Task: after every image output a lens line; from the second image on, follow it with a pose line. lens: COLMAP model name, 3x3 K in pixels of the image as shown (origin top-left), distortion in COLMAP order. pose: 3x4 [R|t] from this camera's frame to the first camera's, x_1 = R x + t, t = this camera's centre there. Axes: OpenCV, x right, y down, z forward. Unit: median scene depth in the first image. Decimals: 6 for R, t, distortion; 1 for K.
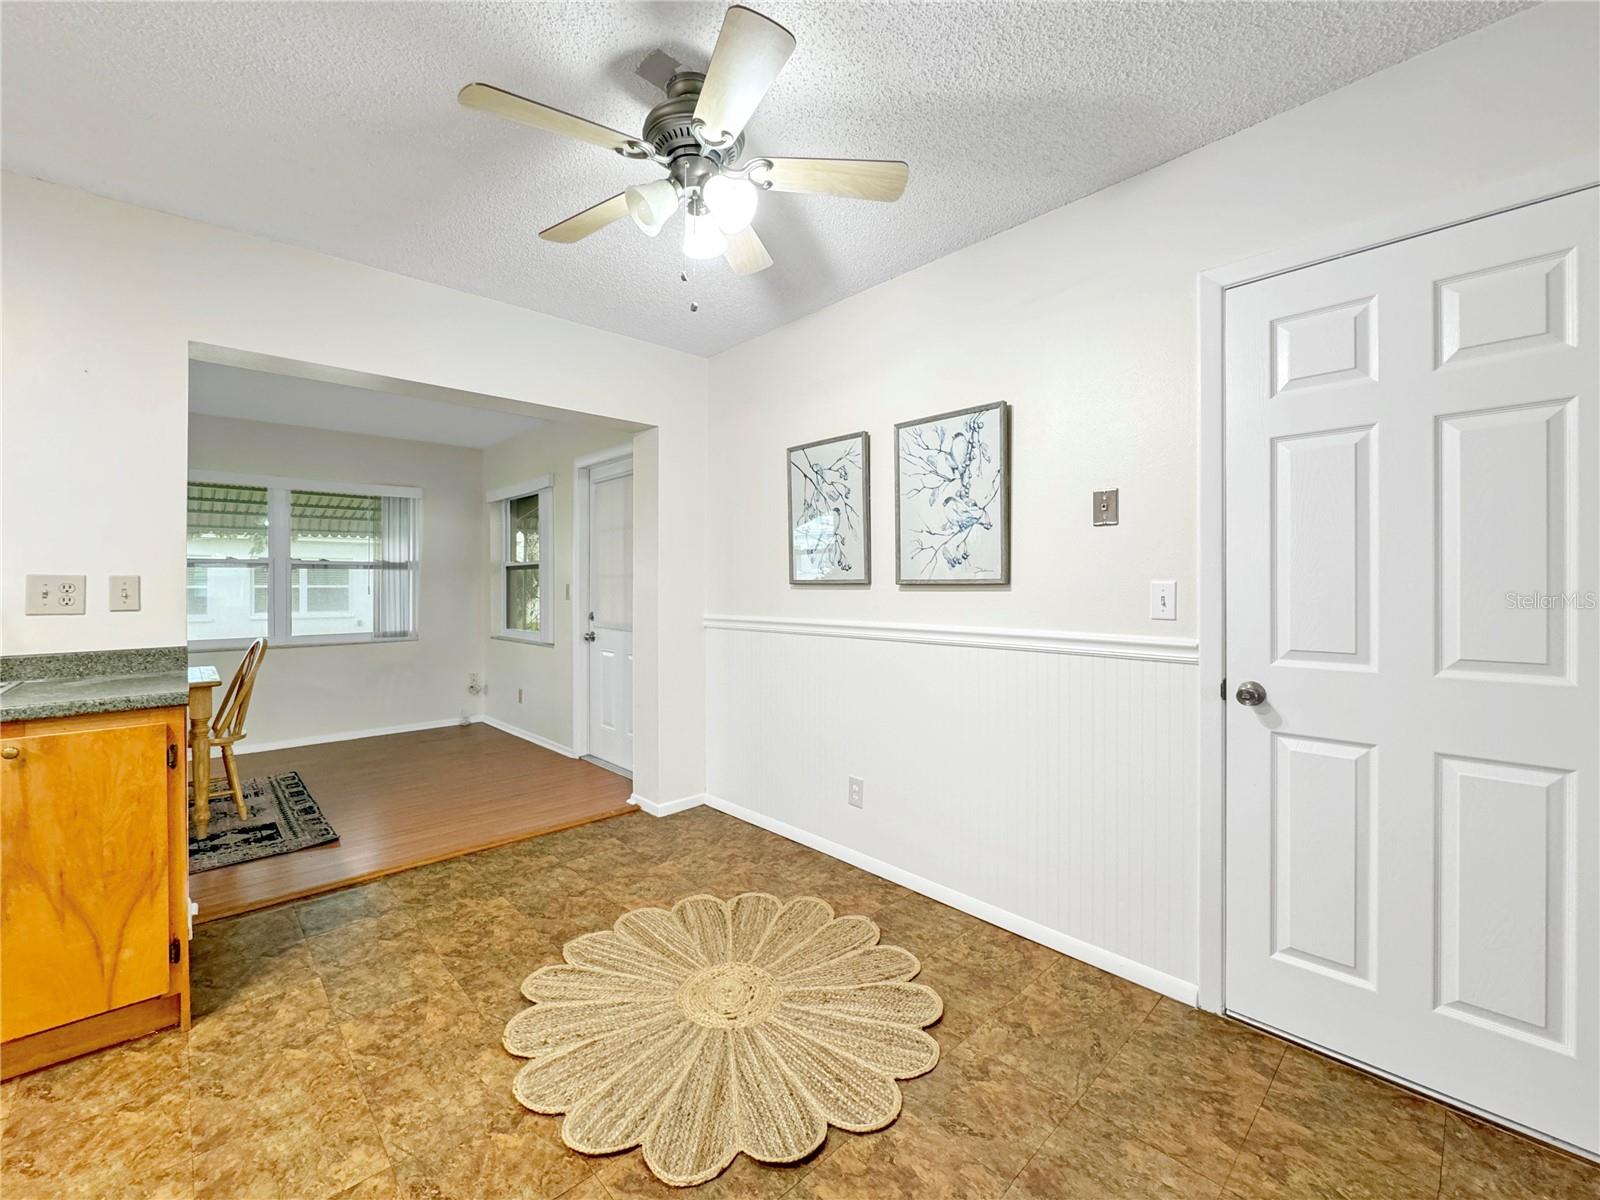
lens RADIAL K [[670.0, 0, 802.5], [0, 670.0, 592.7], [0, 0, 1]] dist [-0.007939, 0.000148]
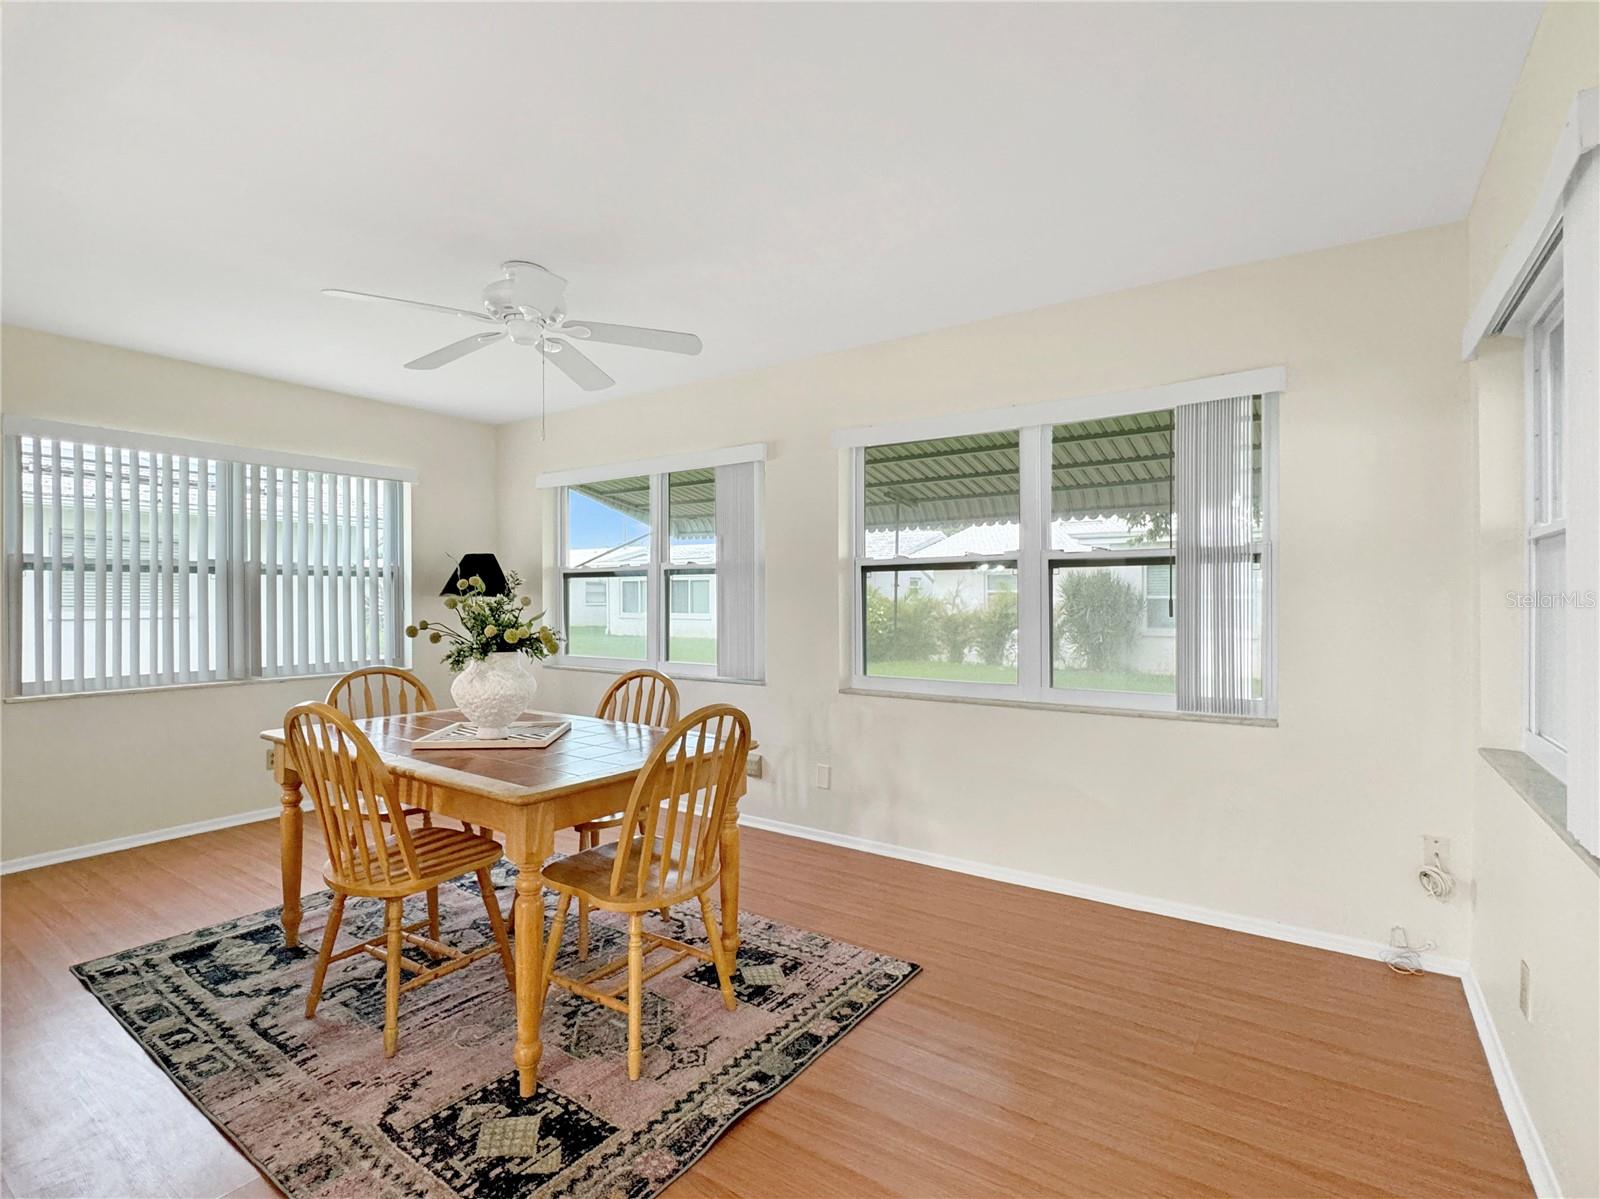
lens RADIAL K [[771.6, 0, 800.3], [0, 771.6, 608.0], [0, 0, 1]] dist [-0.002945, 0.000163]
pose [[0.208620, 0.008852, -0.977957, -0.372344], [-0.012755, 0.999899, 0.006330, -0.008703], [0.977914, 0.011154, 0.208712, 1.389794]]
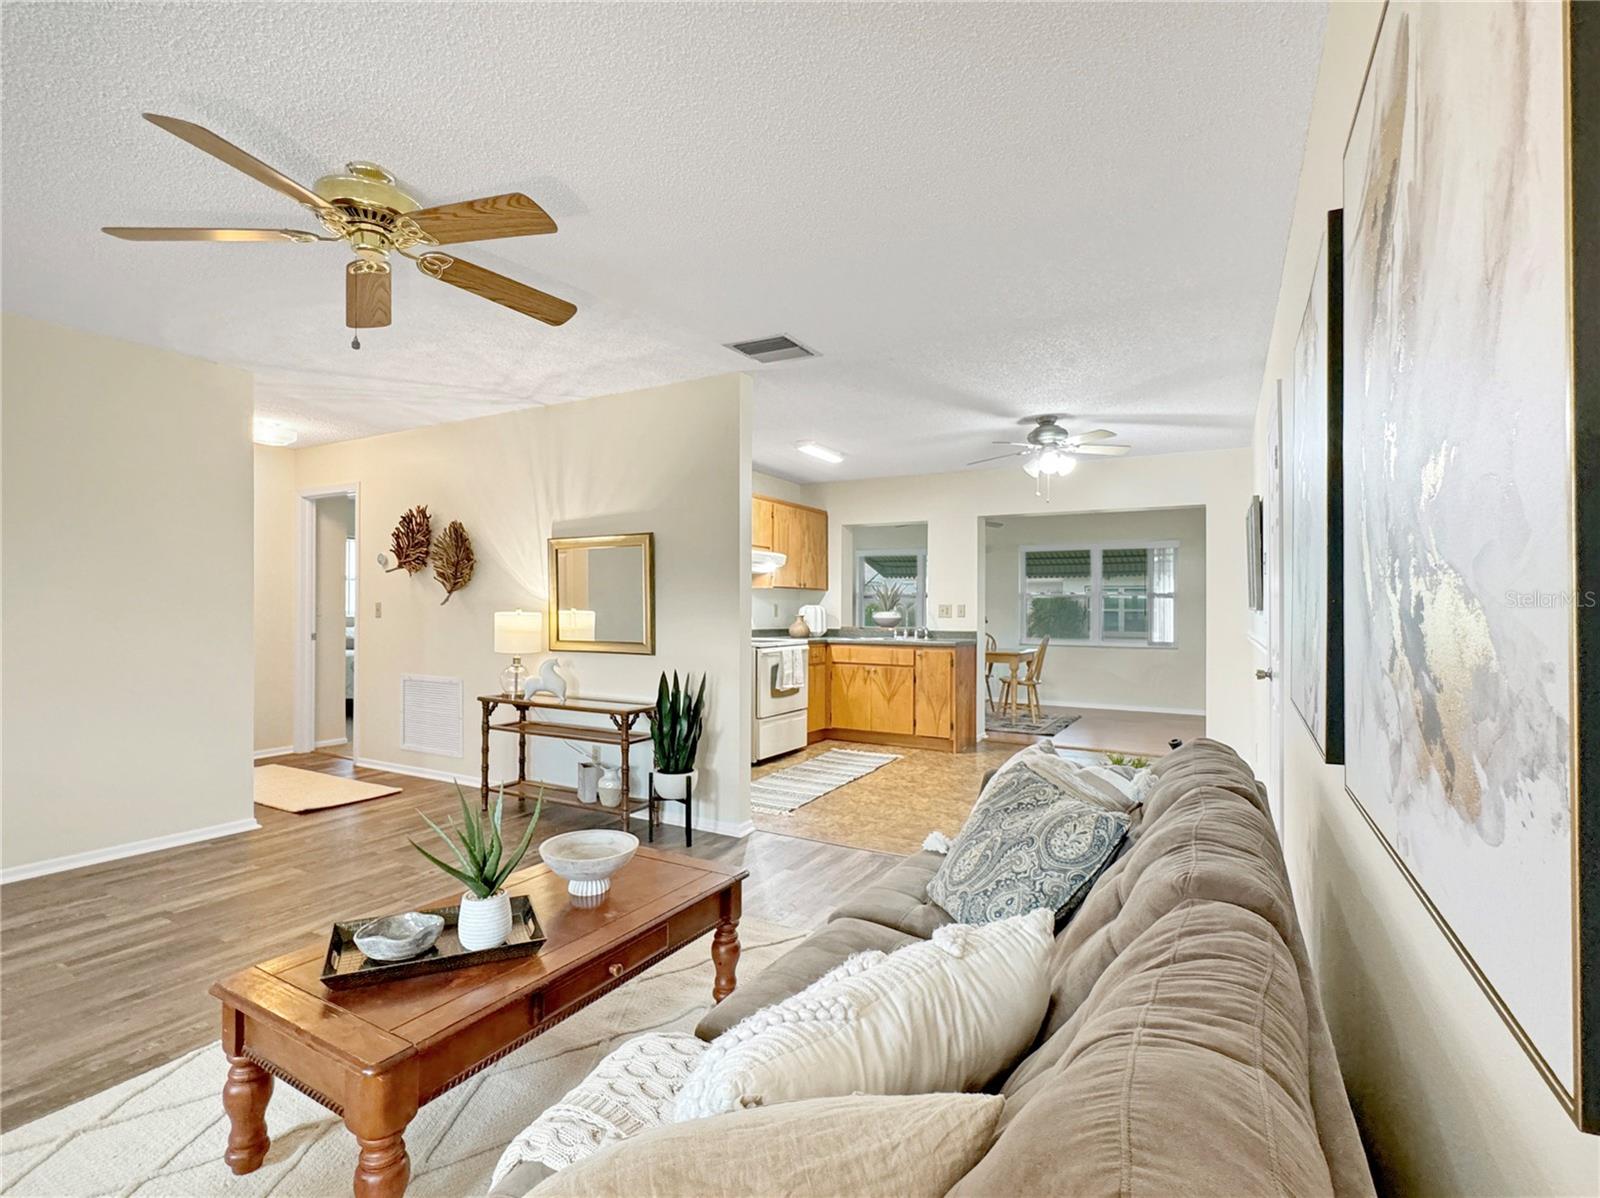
lens RADIAL K [[771.6, 0, 806.0], [0, 771.6, 595.6], [0, 0, 1]] dist [-0.002945, 0.000163]
pose [[0.317977, -0.009762, -0.948048, 1.644050], [-0.019858, 0.999659, -0.016954, 0.004482], [0.947890, 0.024217, 0.317675, -0.584738]]
